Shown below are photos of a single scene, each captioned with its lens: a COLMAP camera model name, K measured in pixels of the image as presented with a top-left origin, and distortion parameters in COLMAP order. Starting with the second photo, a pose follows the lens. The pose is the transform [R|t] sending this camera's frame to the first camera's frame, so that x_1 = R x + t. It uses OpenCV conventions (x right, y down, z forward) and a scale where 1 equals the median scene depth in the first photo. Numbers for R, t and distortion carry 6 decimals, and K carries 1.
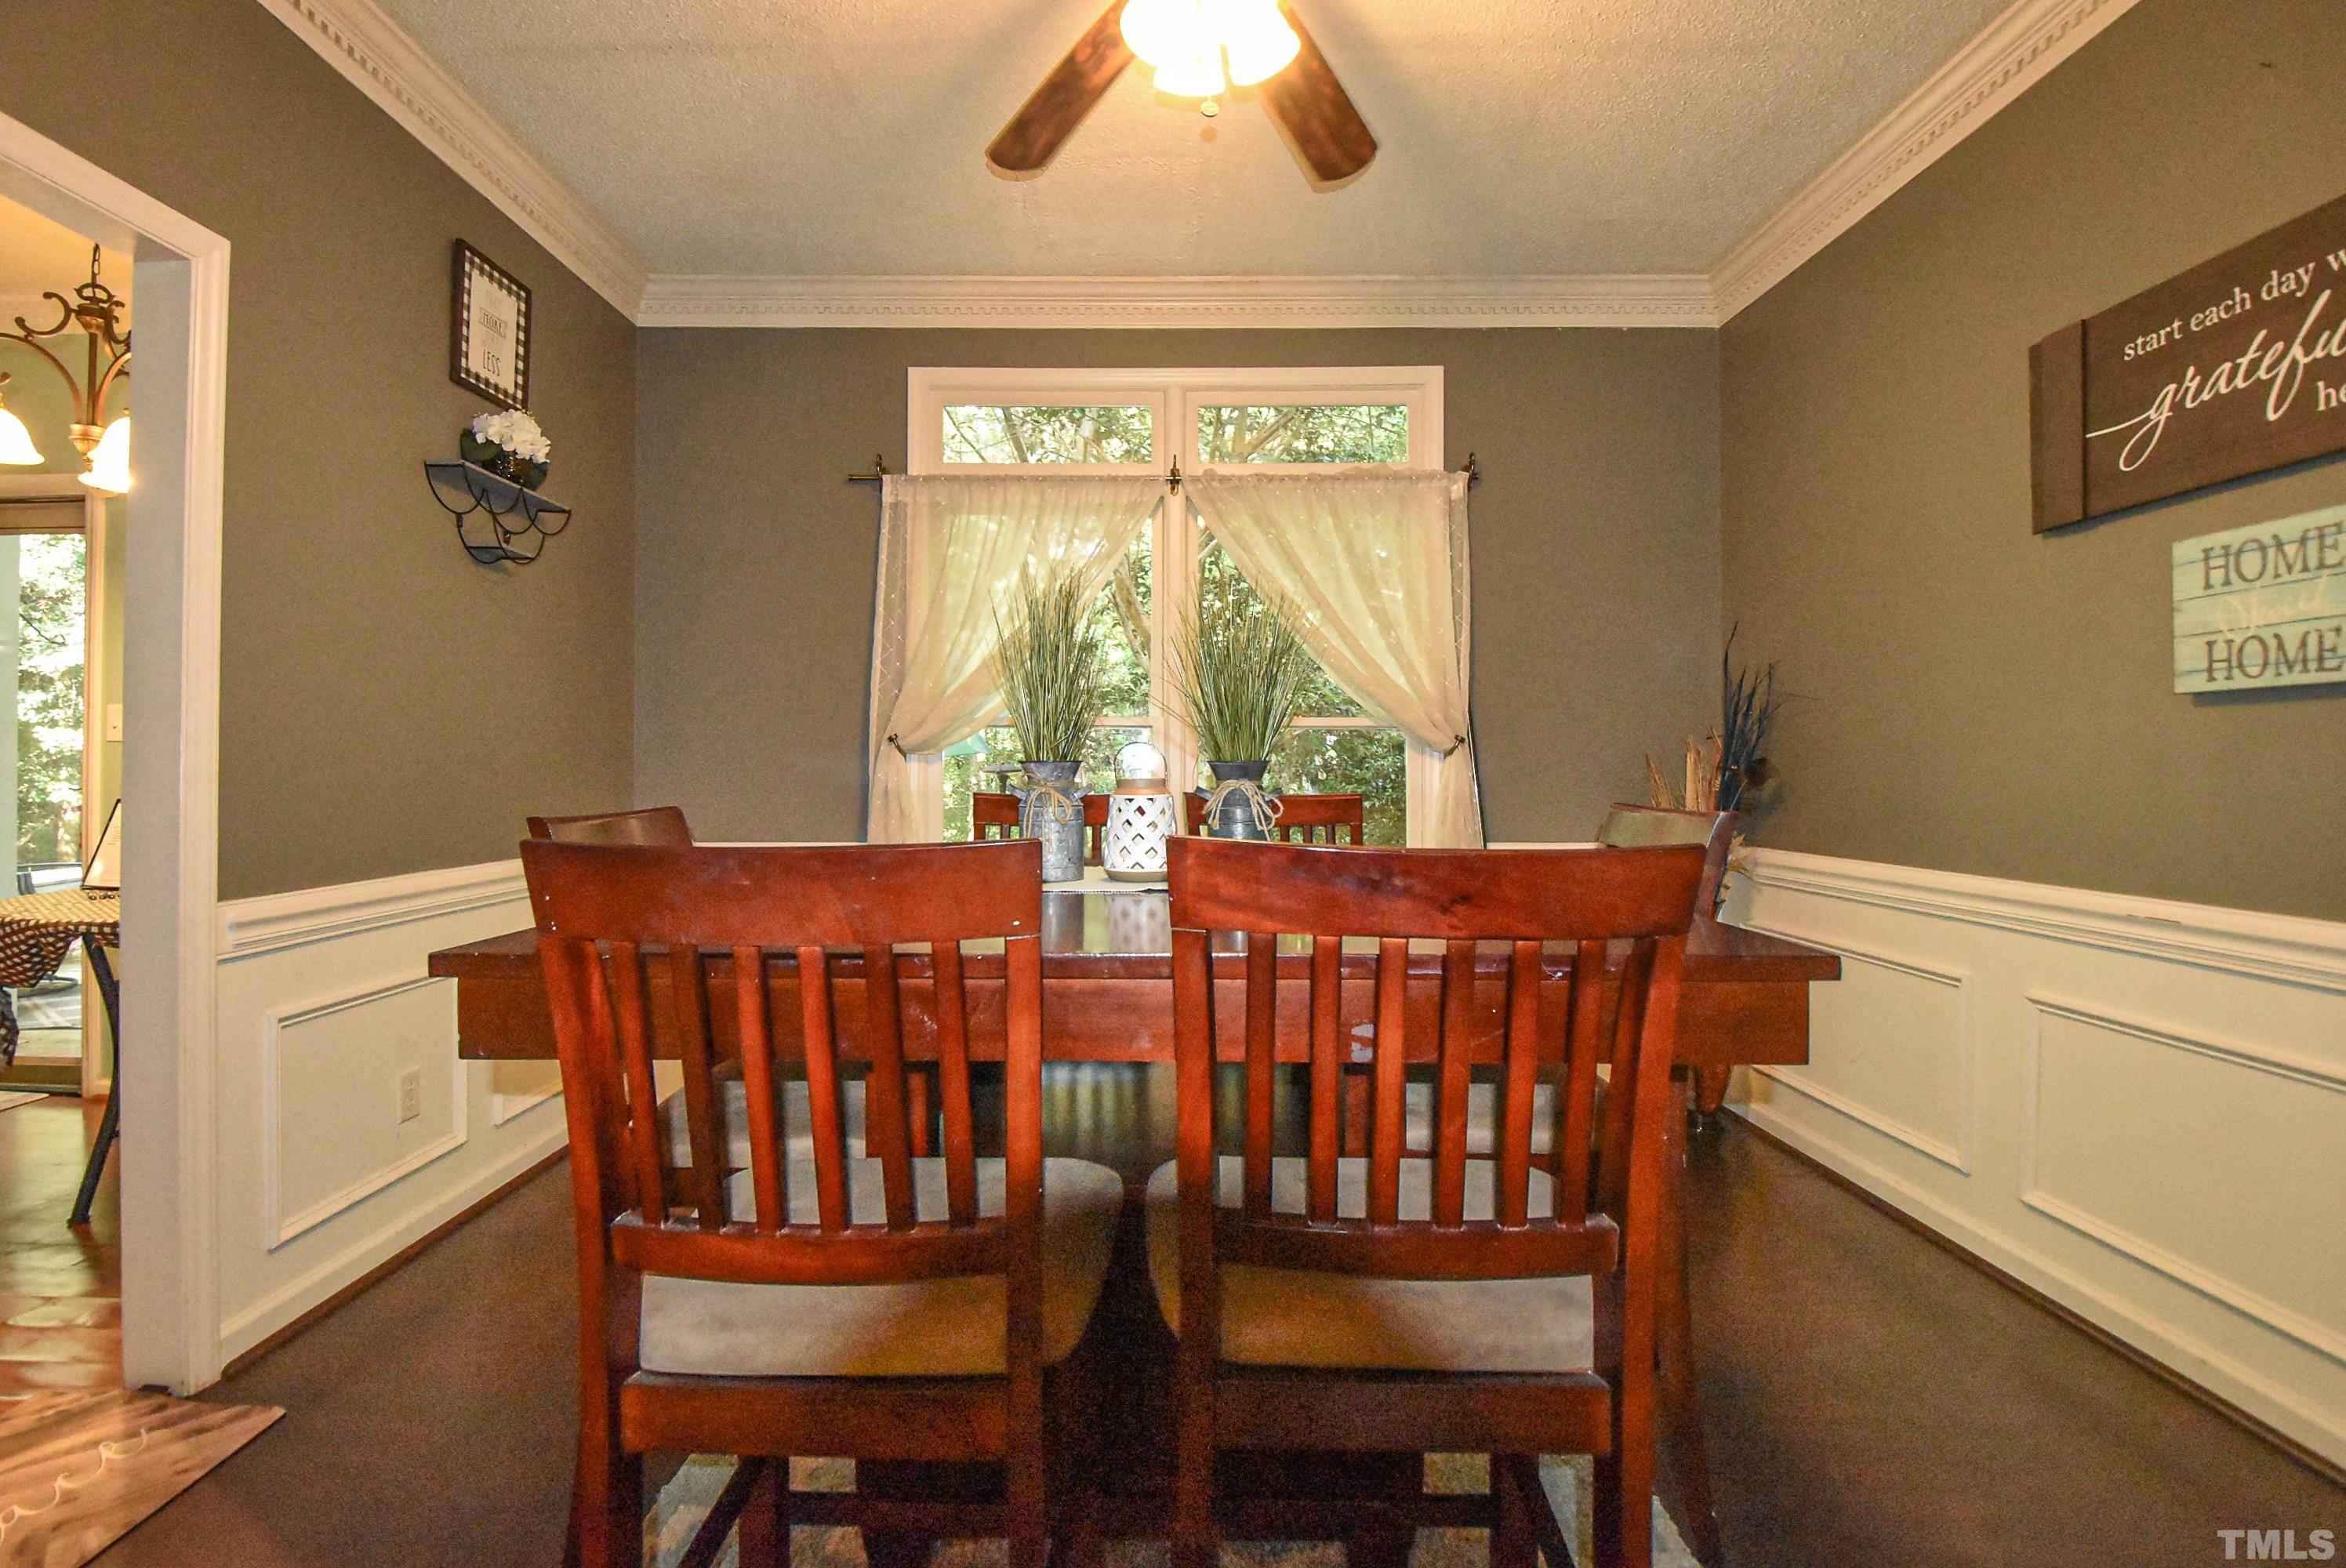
lens RADIAL K [[1063.7, 0, 1169.4], [0, 1063.7, 776.1], [0, 0, 1]] dist [-0.023751, -0.004030]
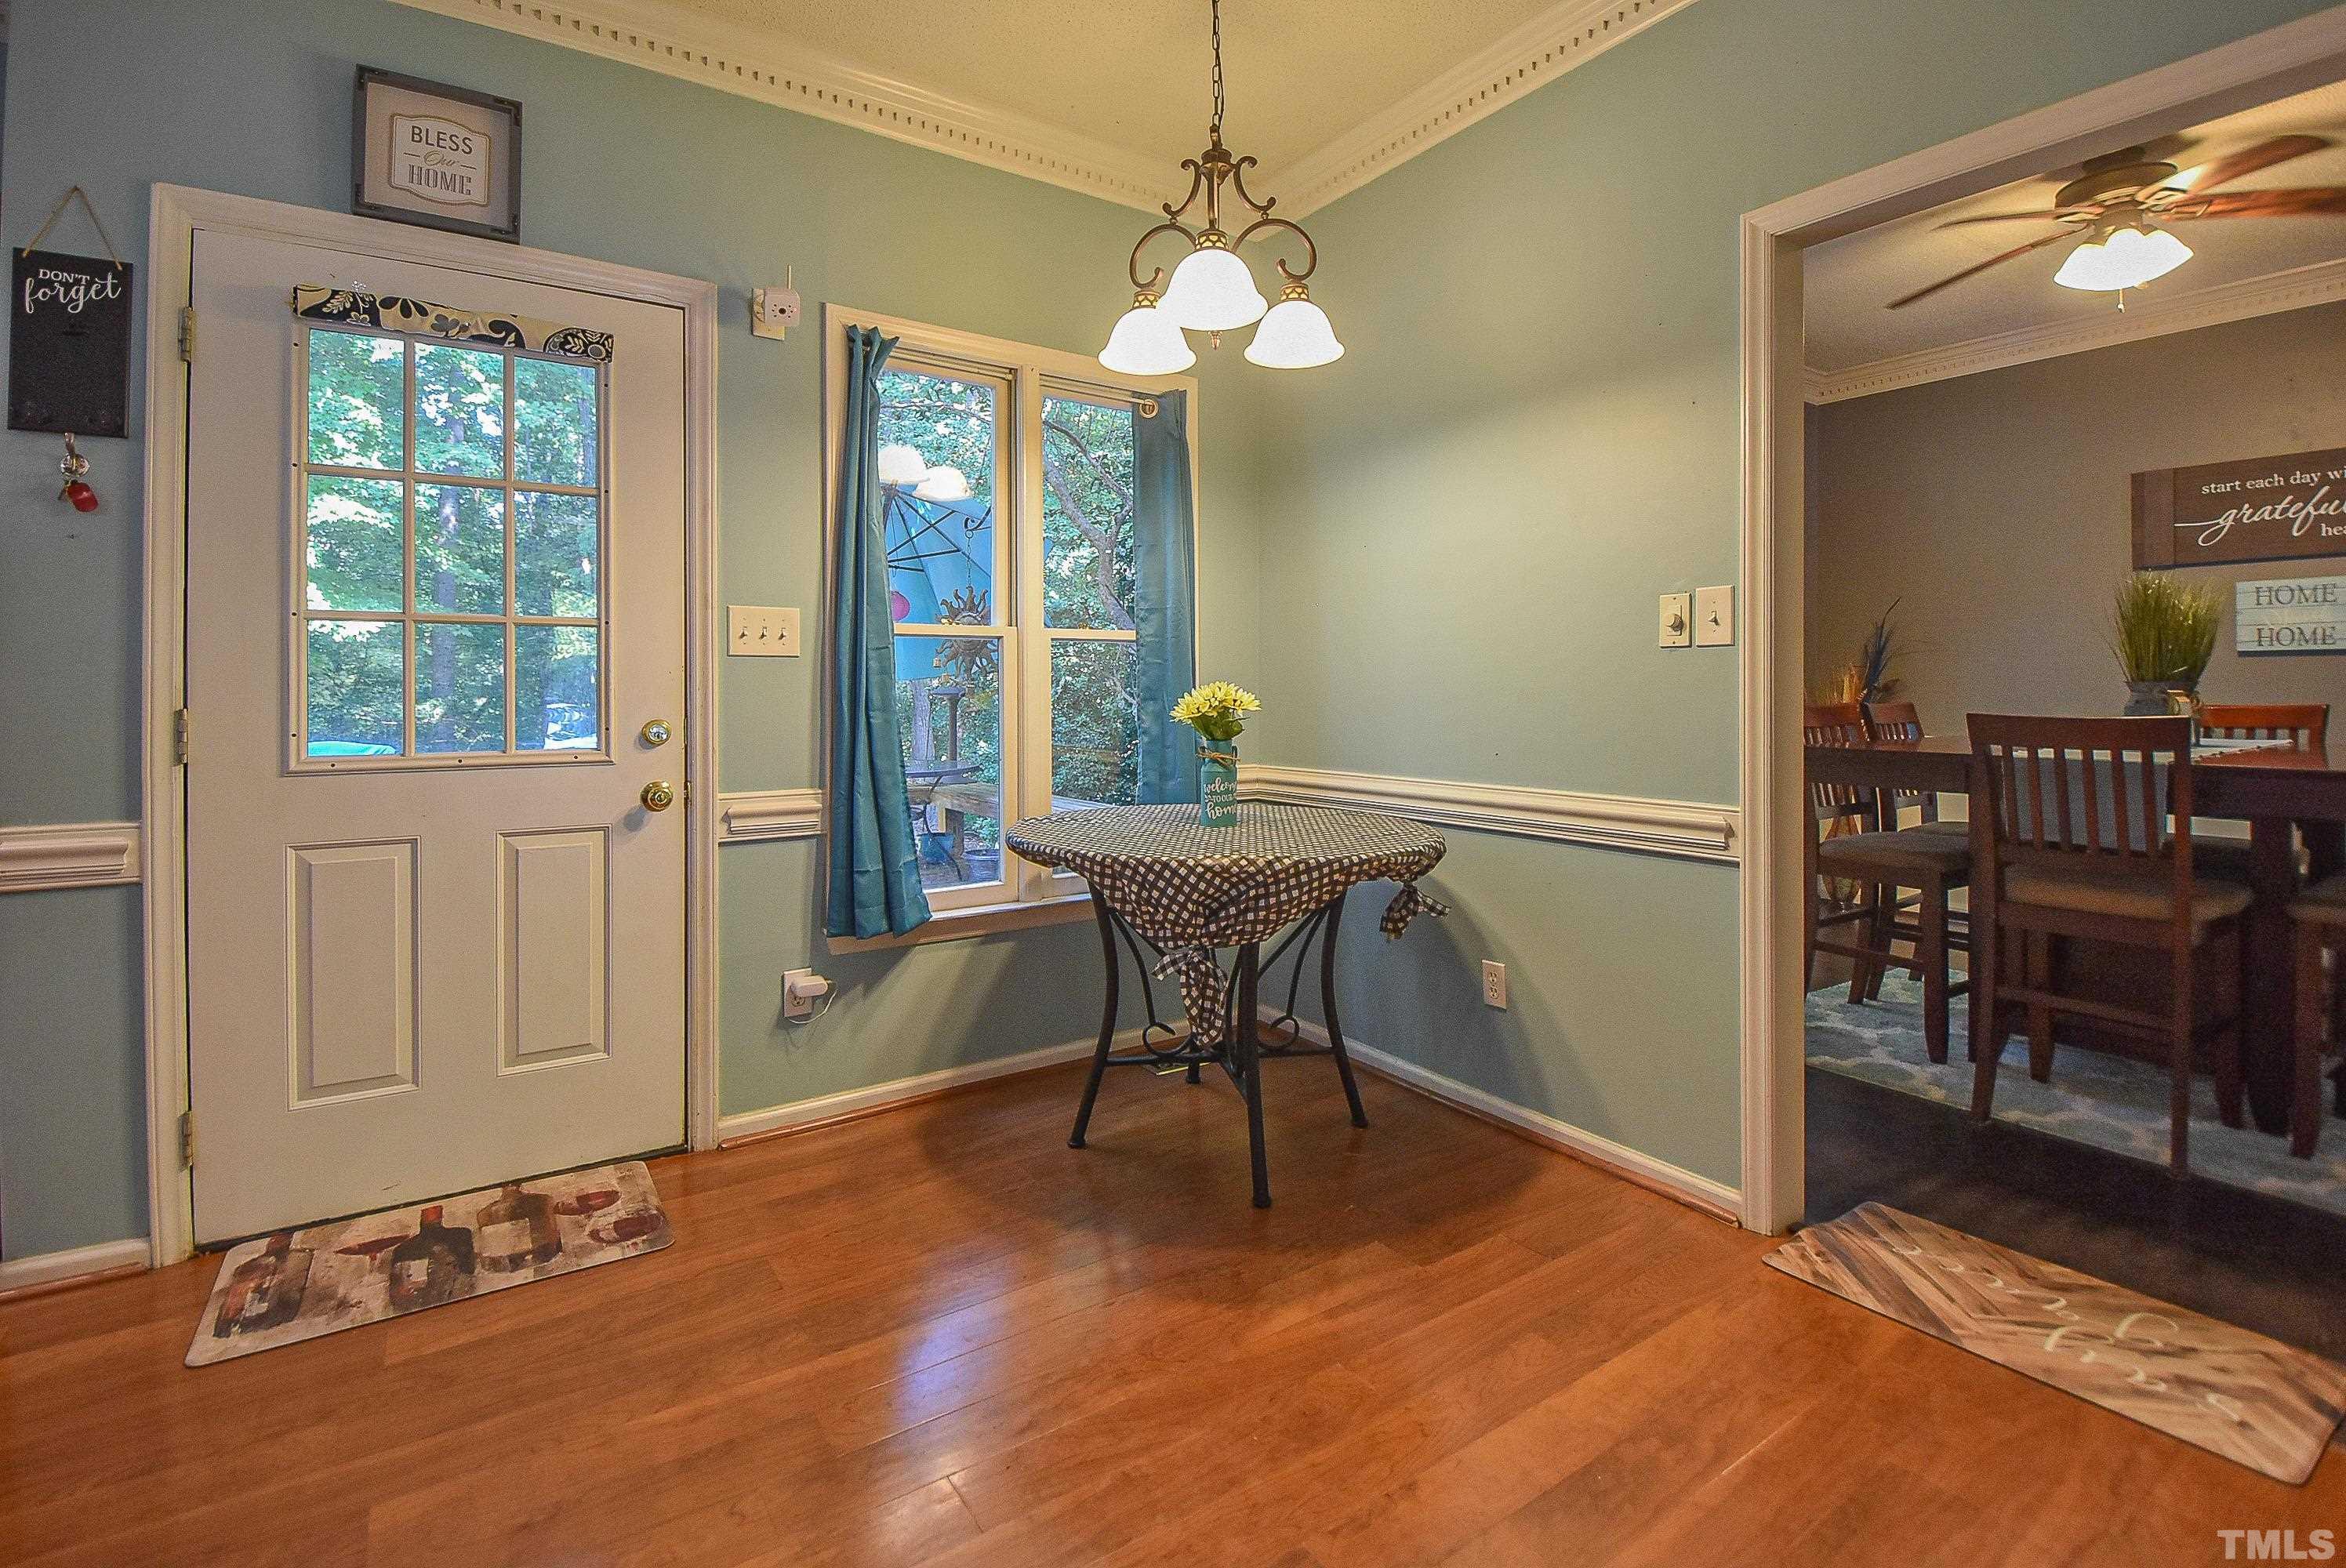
lens RADIAL K [[1063.7, 0, 1153.3], [0, 1063.7, 697.9], [0, 0, 1]] dist [-0.023751, -0.004030]
pose [[0.845067, -0.010069, 0.534566, -2.340005], [0.007375, 0.999947, 0.007176, -0.012971], [-0.534610, -0.002121, 0.845096, 0.409442]]
